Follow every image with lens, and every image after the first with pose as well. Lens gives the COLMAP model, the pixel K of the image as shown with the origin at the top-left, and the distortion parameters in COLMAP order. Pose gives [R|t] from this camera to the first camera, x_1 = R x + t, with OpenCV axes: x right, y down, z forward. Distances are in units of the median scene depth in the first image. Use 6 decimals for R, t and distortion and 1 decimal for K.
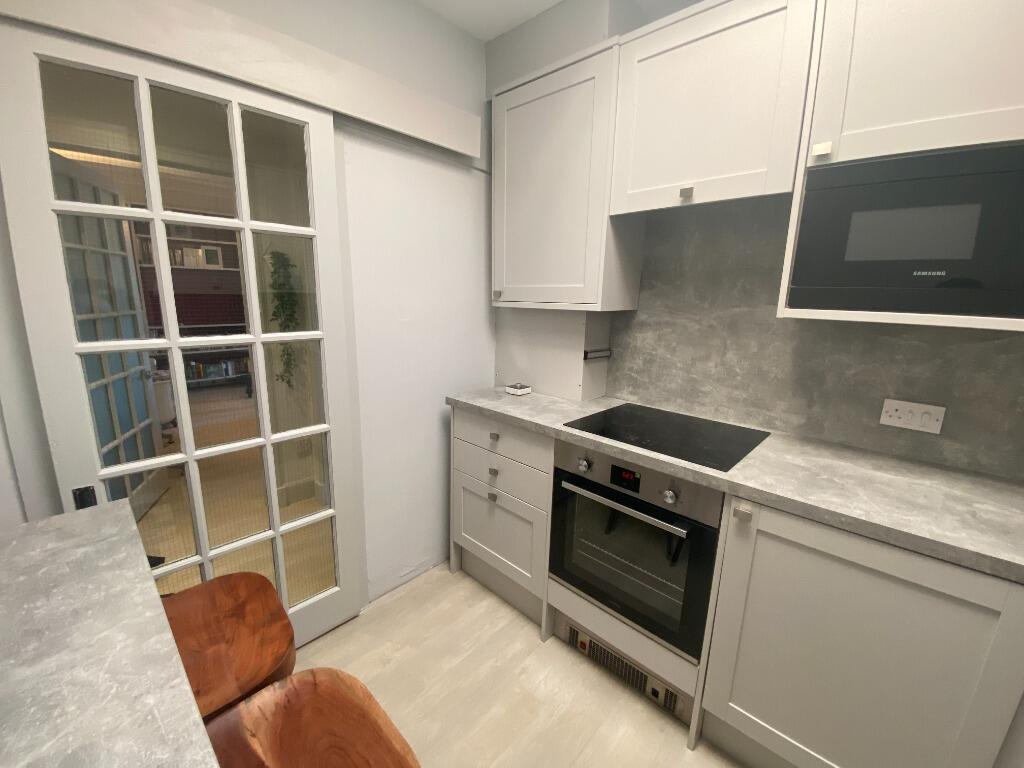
lens RADIAL K [[417.7, 0, 512.0], [0, 417.7, 384.0], [0, 0, 1]] dist [0.041922, -0.027409]
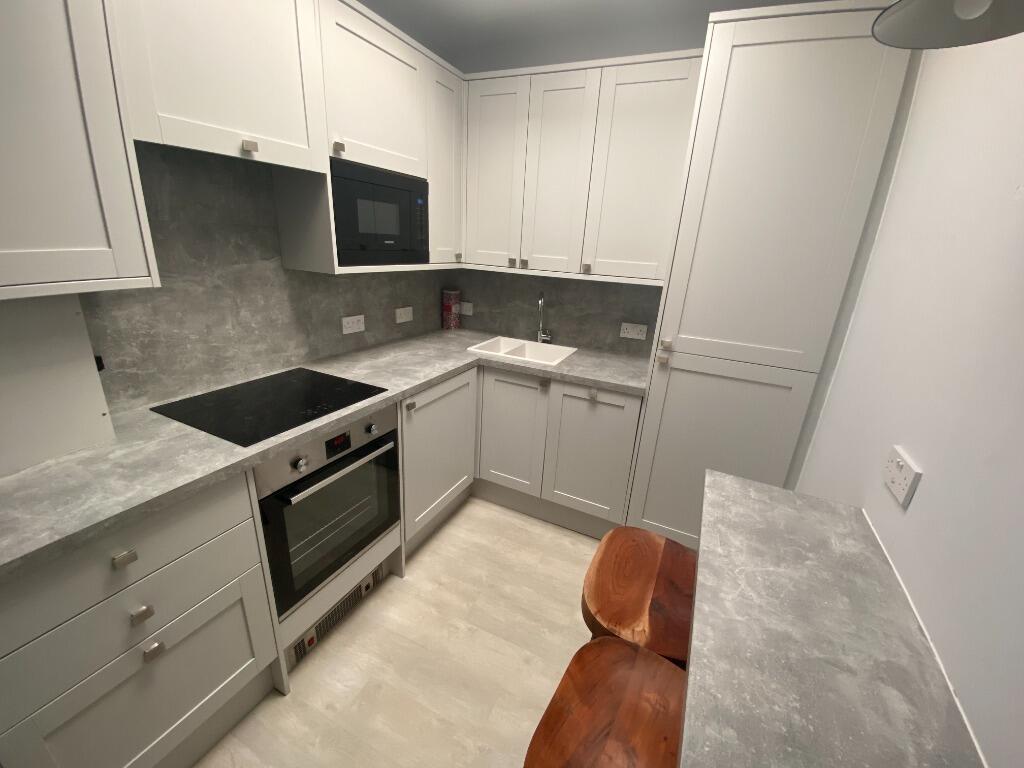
lens RADIAL K [[417.7, 0, 512.0], [0, 417.7, 384.0], [0, 0, 1]] dist [0.041922, -0.027409]
pose [[-0.298144, -0.352528, 0.887037, -0.661047], [0.138171, 0.903573, 0.405541, -0.249055], [-0.944468, 0.243473, -0.220685, 0.701690]]
